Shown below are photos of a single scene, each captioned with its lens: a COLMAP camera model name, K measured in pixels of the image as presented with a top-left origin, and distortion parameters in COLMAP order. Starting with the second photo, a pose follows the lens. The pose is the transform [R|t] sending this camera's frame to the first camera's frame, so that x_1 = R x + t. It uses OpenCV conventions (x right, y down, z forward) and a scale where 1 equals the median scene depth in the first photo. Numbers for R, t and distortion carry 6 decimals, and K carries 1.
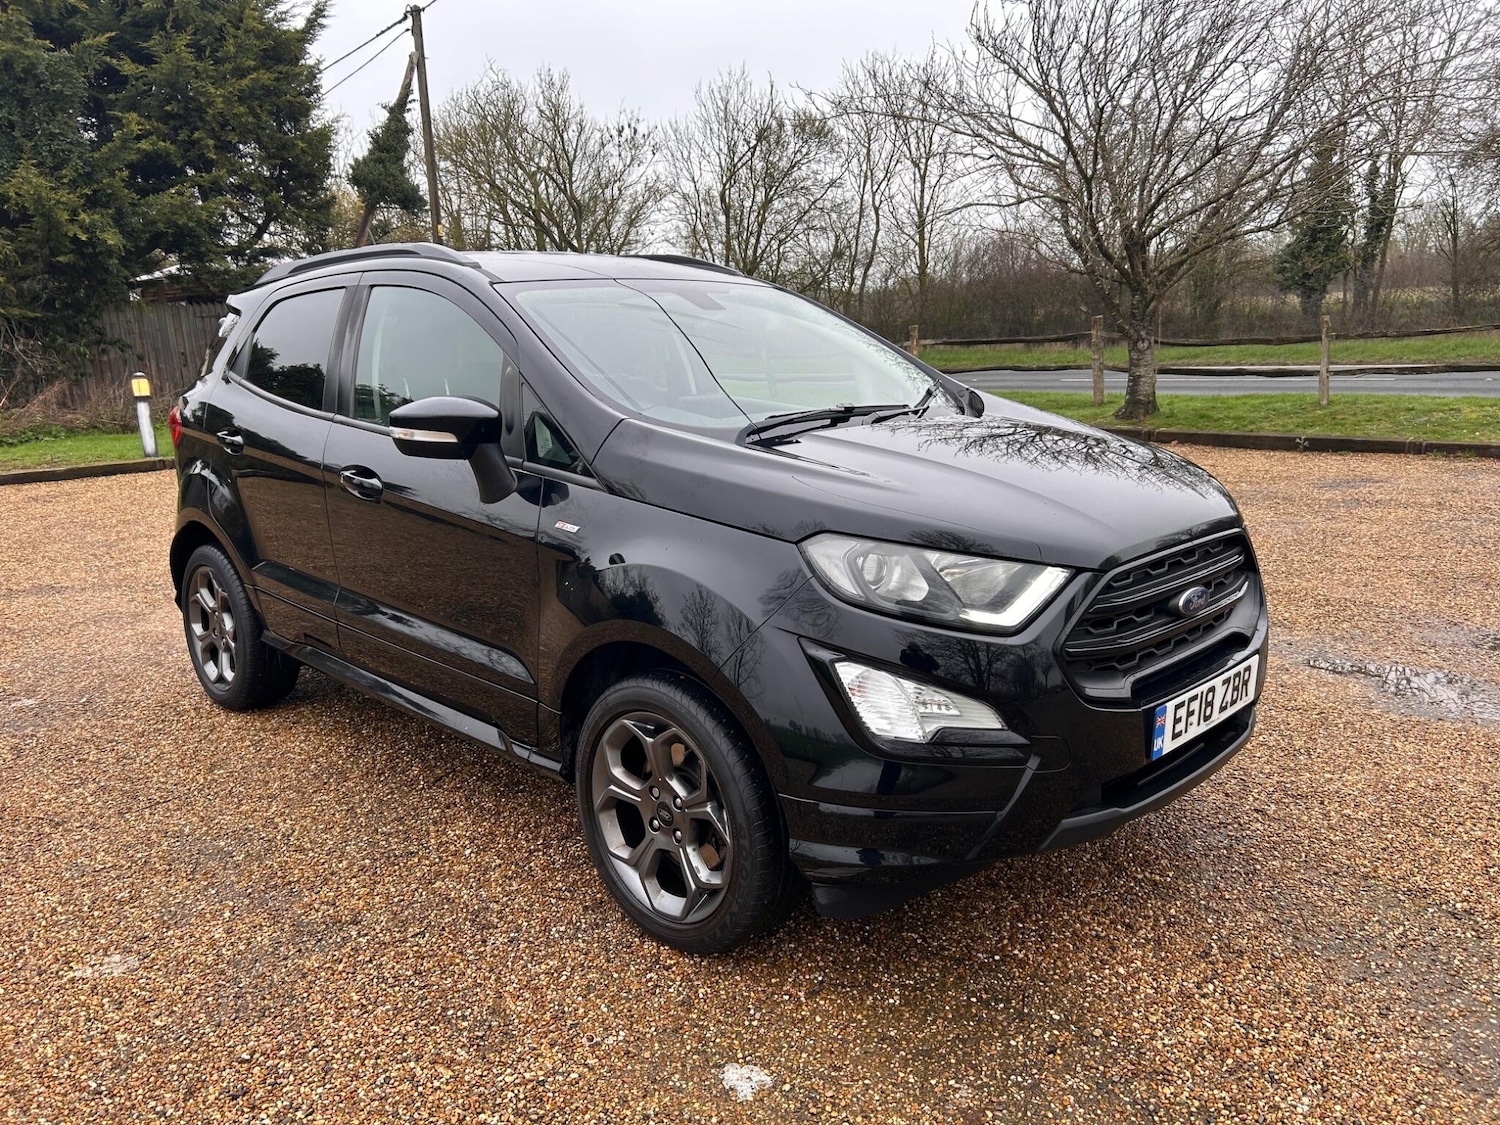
lens RADIAL K [[1129.7, 0, 739.9], [0, 1129.7, 572.0], [0, 0, 1]] dist [0.051281, -0.054149]
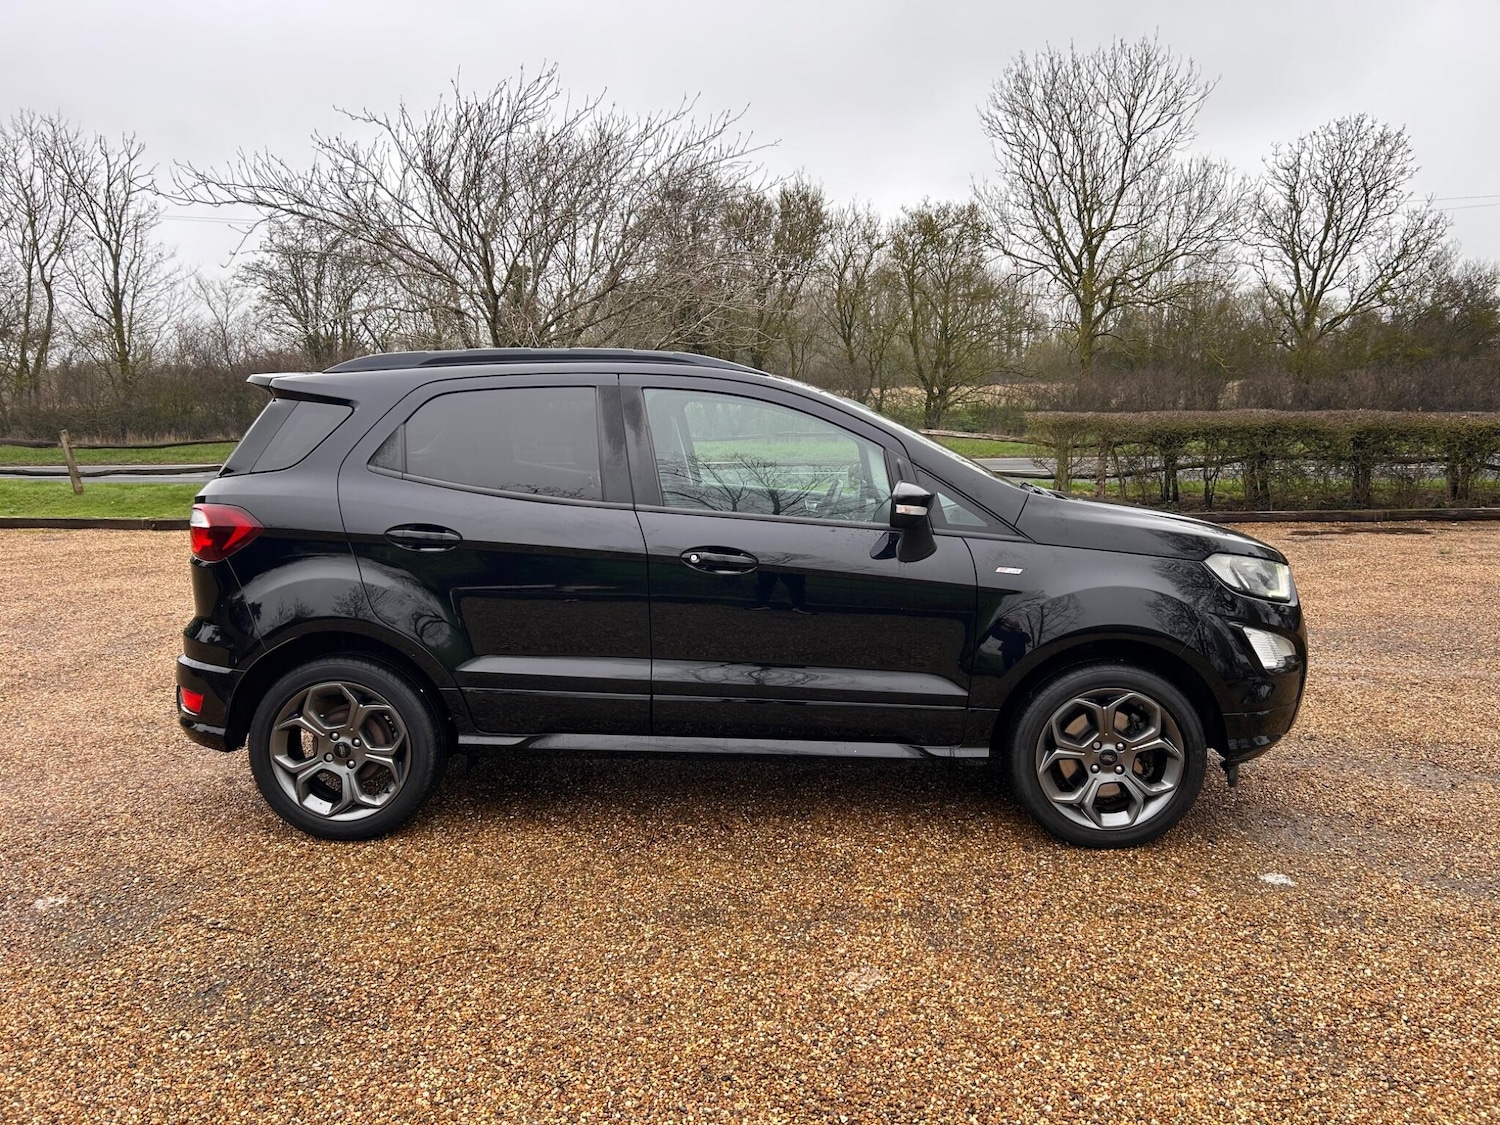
lens RADIAL K [[1129.7, 0, 748.6], [0, 1129.7, 570.5], [0, 0, 1]] dist [0.051281, -0.054149]
pose [[0.732909, -0.068034, 0.676916, -0.270515], [0.124672, 0.991569, -0.035326, -0.006249], [-0.668806, 0.110283, 0.735212, 0.039540]]
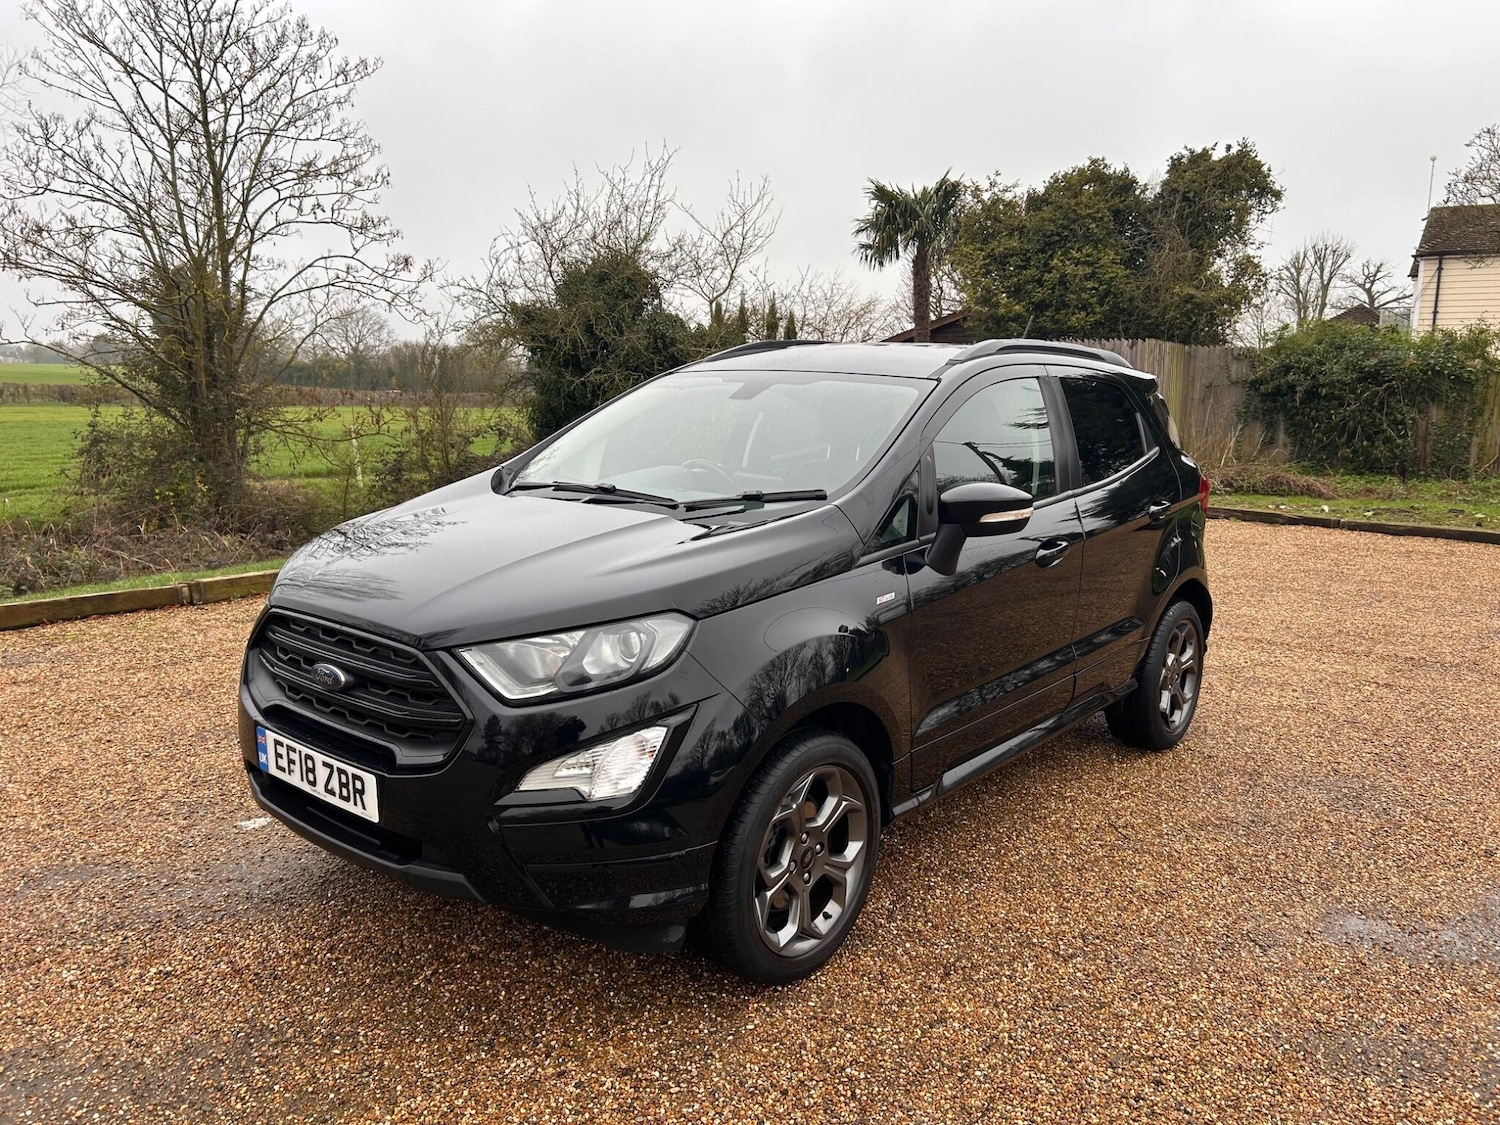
lens RADIAL K [[1129.7, 0, 753.5], [0, 1129.7, 565.8], [0, 0, 1]] dist [0.051281, -0.054149]
pose [[0.089923, 0.189452, -0.977764, 0.282807], [-0.234794, 0.958102, 0.164049, -0.067089], [0.967877, 0.214821, 0.130638, 0.234050]]
